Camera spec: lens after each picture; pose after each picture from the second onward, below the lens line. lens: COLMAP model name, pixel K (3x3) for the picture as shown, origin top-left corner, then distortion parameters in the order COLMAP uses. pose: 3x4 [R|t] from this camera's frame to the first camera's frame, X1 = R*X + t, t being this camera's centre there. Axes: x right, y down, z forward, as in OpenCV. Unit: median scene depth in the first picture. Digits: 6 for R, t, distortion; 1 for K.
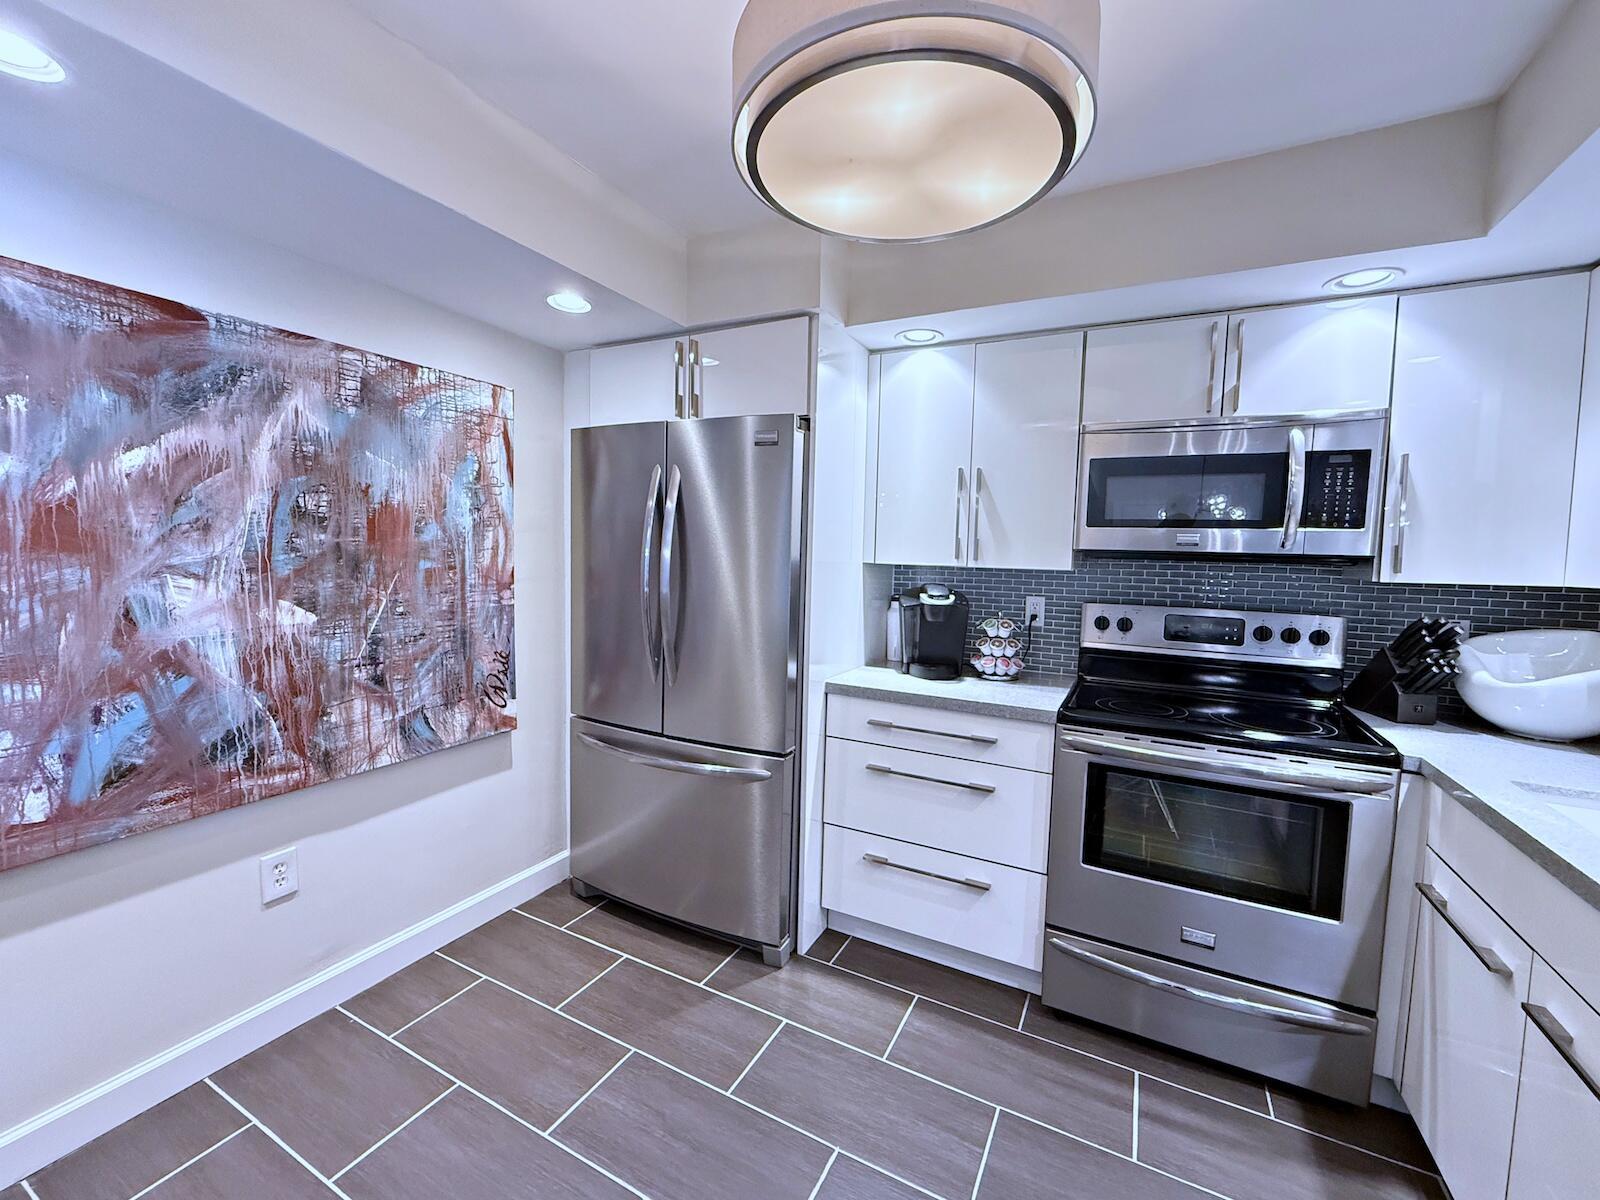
lens RADIAL K [[647.4, 0, 802.3], [0, 647.4, 596.6], [0, 0, 1]] dist [-0.000006, -0.000085]
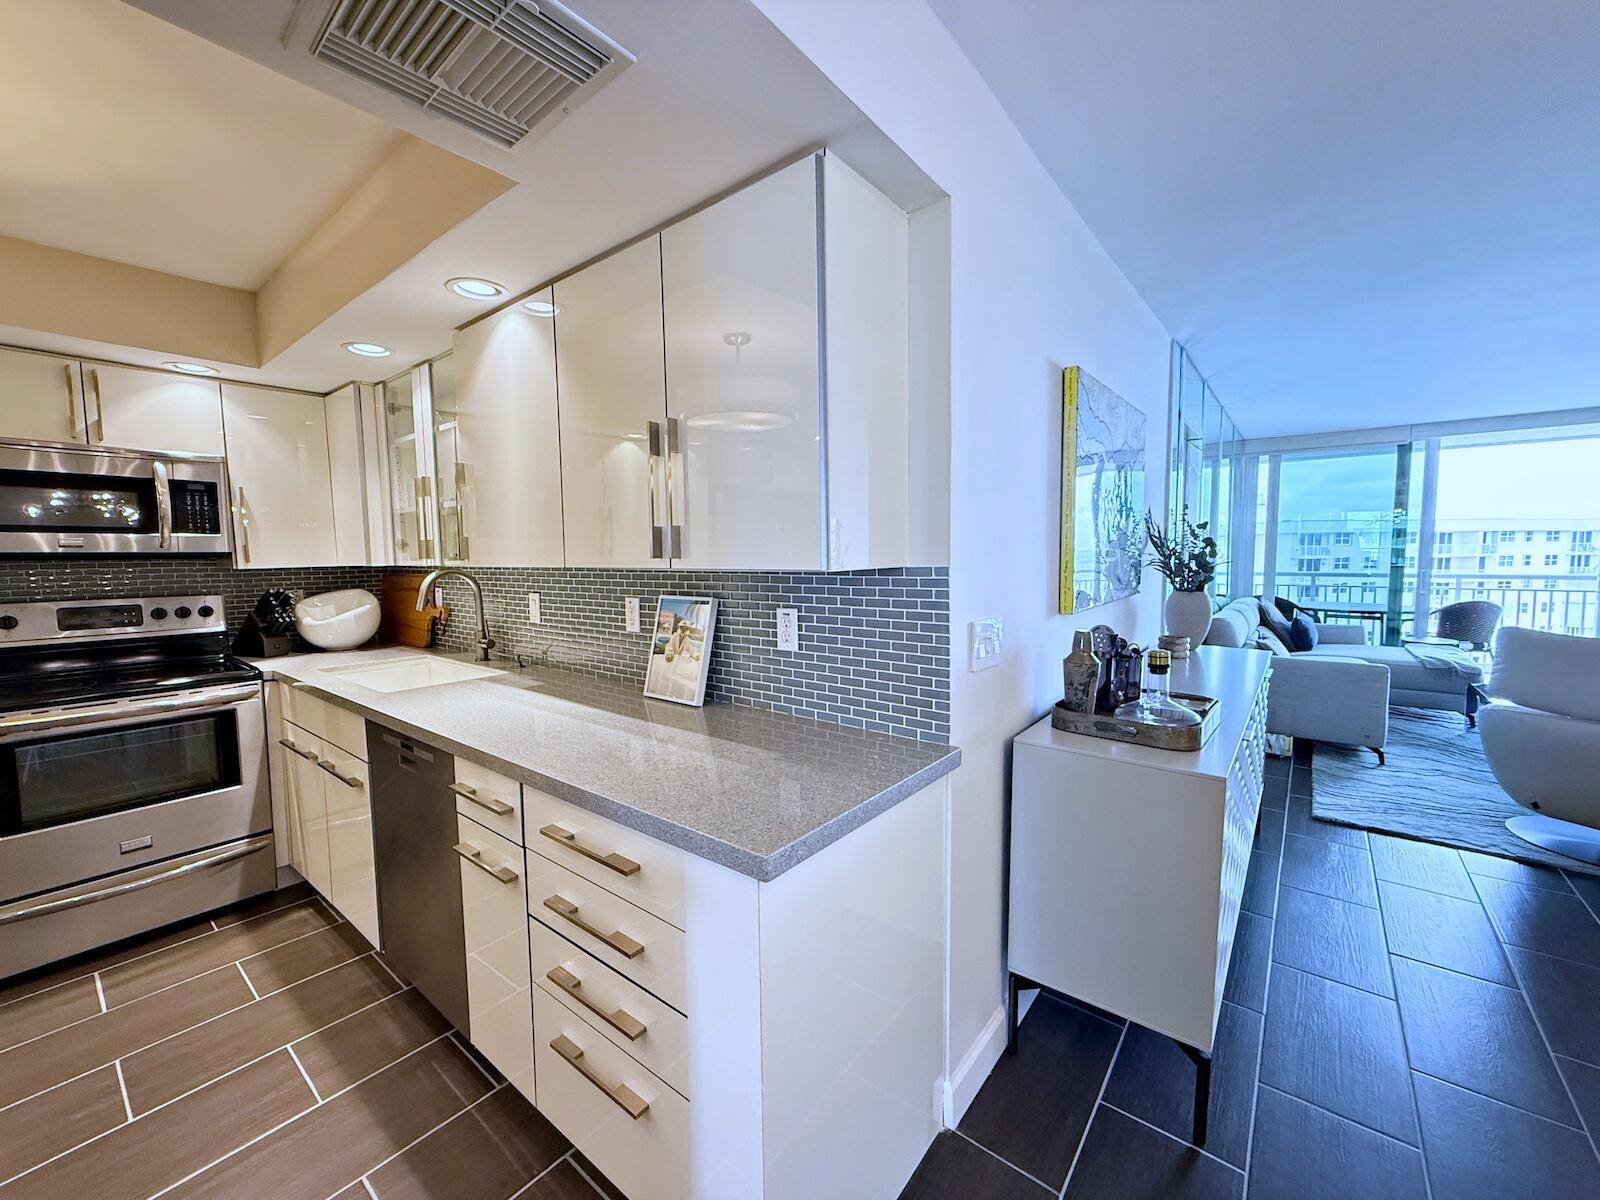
lens RADIAL K [[647.4, 0, 806.1], [0, 647.4, 603.7], [0, 0, 1]] dist [-0.000006, -0.000085]
pose [[0.195410, -0.102976, 0.975300, -0.356356], [0.089111, 0.992223, 0.086909, 0.046154], [-0.976665, 0.069927, 0.203066, -0.629896]]
